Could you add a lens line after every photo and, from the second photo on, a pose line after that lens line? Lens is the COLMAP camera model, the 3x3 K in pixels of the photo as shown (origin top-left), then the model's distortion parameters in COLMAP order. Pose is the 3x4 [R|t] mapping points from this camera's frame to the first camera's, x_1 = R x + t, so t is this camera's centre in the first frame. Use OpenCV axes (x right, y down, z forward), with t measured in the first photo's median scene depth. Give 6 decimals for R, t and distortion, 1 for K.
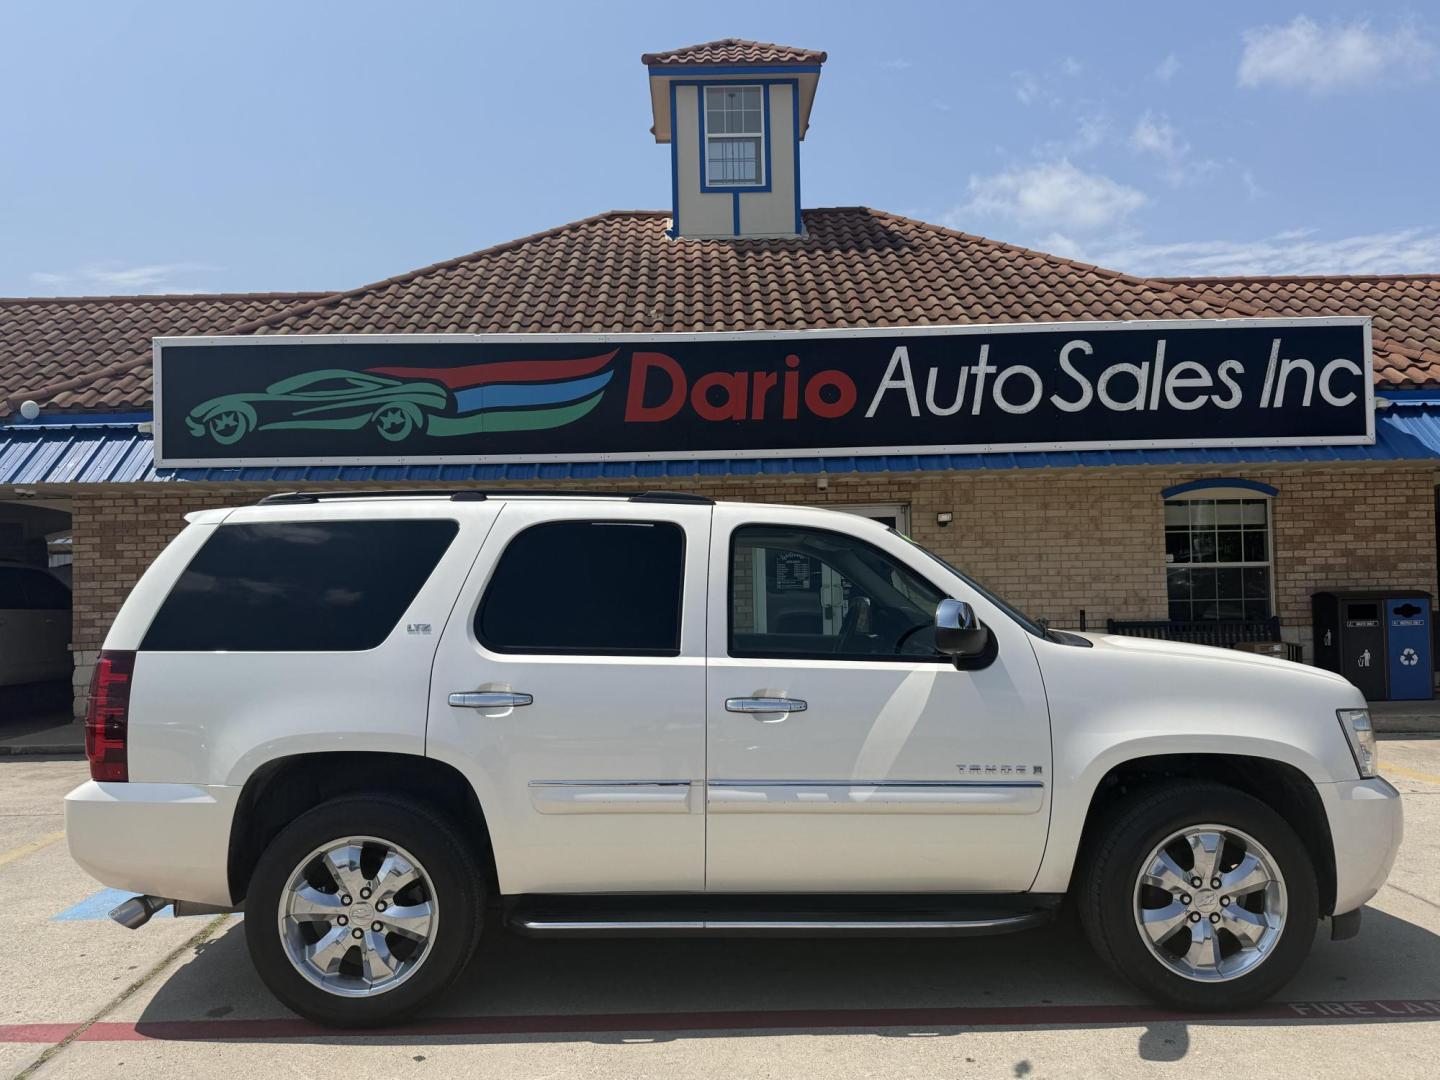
lens RADIAL K [[1080.5, 0, 715.9], [0, 1080.5, 543.4], [0, 0, 1]] dist [0.145273, -0.280777]
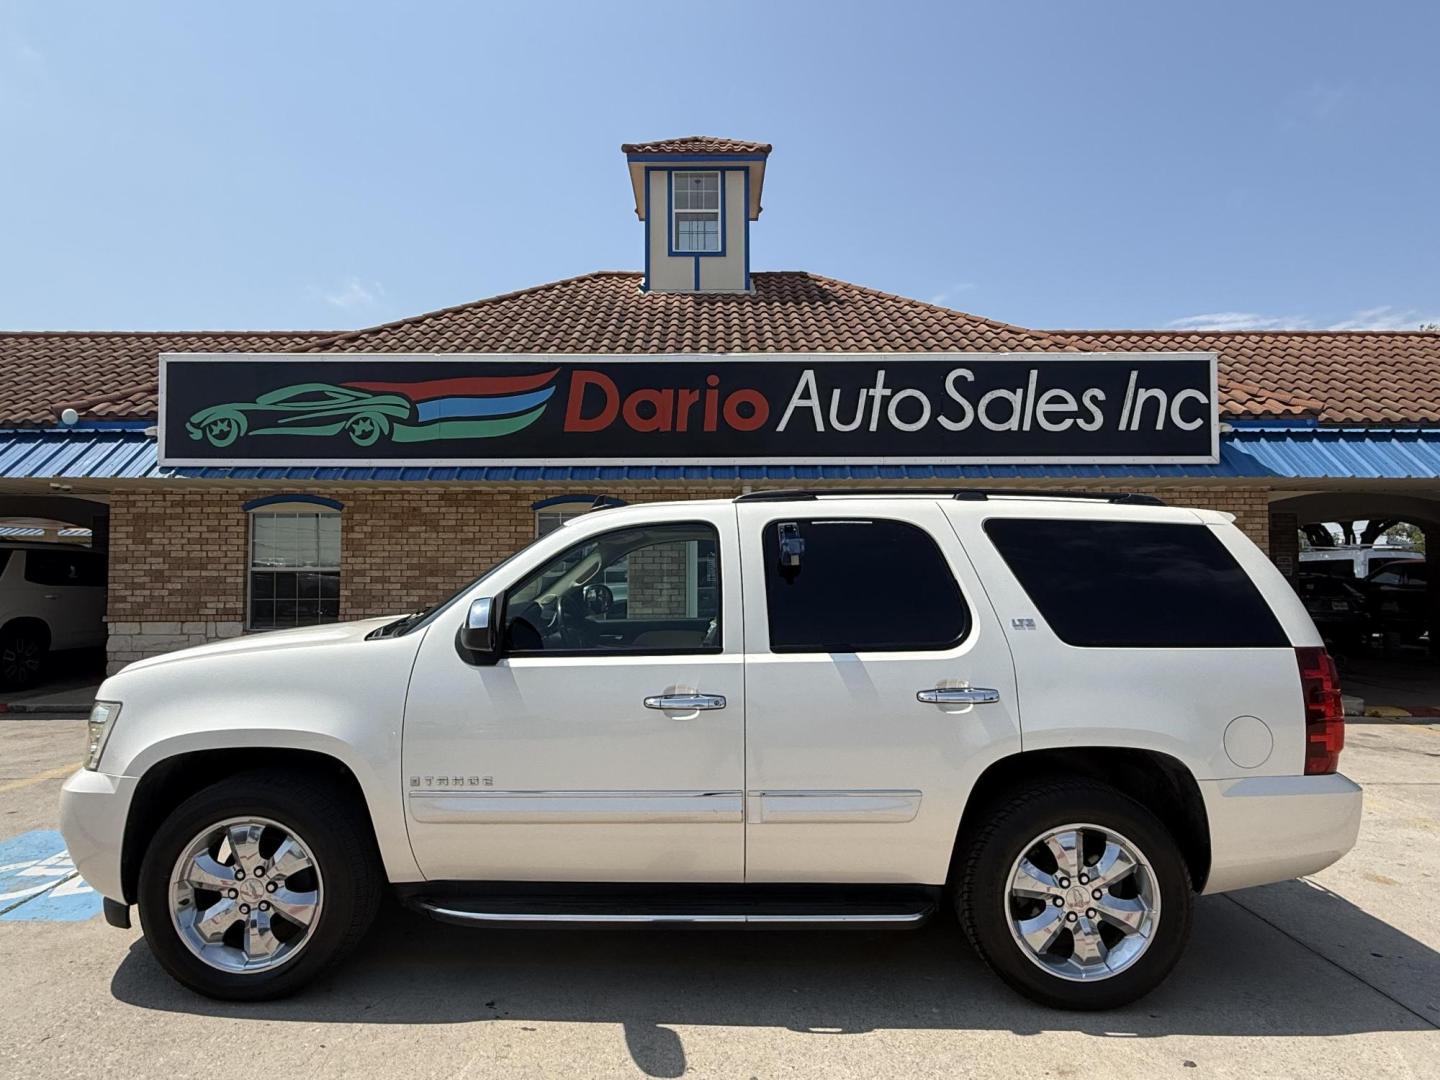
lens RADIAL K [[808.8, 0, 713.7], [0, 808.8, 541.0], [0, 0, 1]] dist [-0.001730, -0.000378]
pose [[0.999809, 0.017336, -0.008994, 0.081382], [-0.017382, 0.999836, -0.005069, 0.003989], [0.008905, 0.005225, 0.999947, 0.153165]]
